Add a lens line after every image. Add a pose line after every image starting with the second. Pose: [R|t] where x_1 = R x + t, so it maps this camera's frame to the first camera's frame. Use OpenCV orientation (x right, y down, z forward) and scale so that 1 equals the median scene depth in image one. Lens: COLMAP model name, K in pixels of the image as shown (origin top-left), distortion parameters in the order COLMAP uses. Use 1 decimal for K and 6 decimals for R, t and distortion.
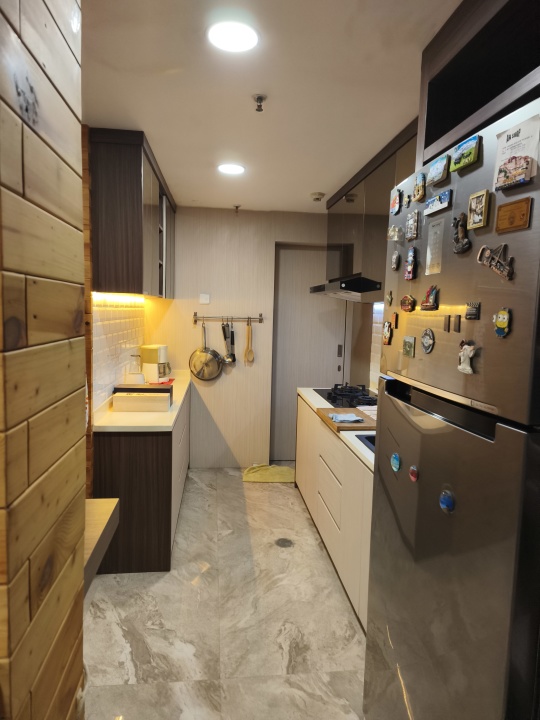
lens RADIAL K [[481.9, 0, 271.3], [0, 481.9, 358.8], [0, 0, 1]] dist [0.003848, -0.010835]
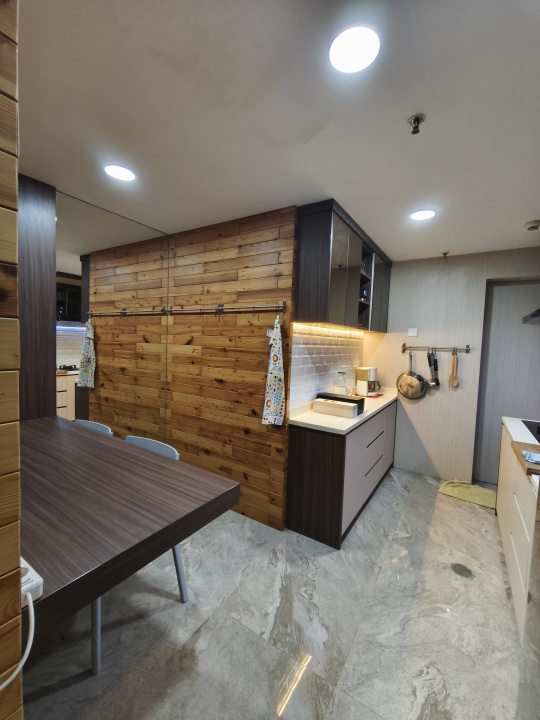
lens RADIAL K [[297.9, 0, 265.7], [0, 297.9, 359.8], [0, 0, 1]] dist [-0.003347, -0.002512]
pose [[0.750952, 0.036765, -0.659333, 0.109916], [-0.080378, 0.996114, -0.036003, 0.004171], [0.655447, 0.080032, 0.750989, 0.241787]]
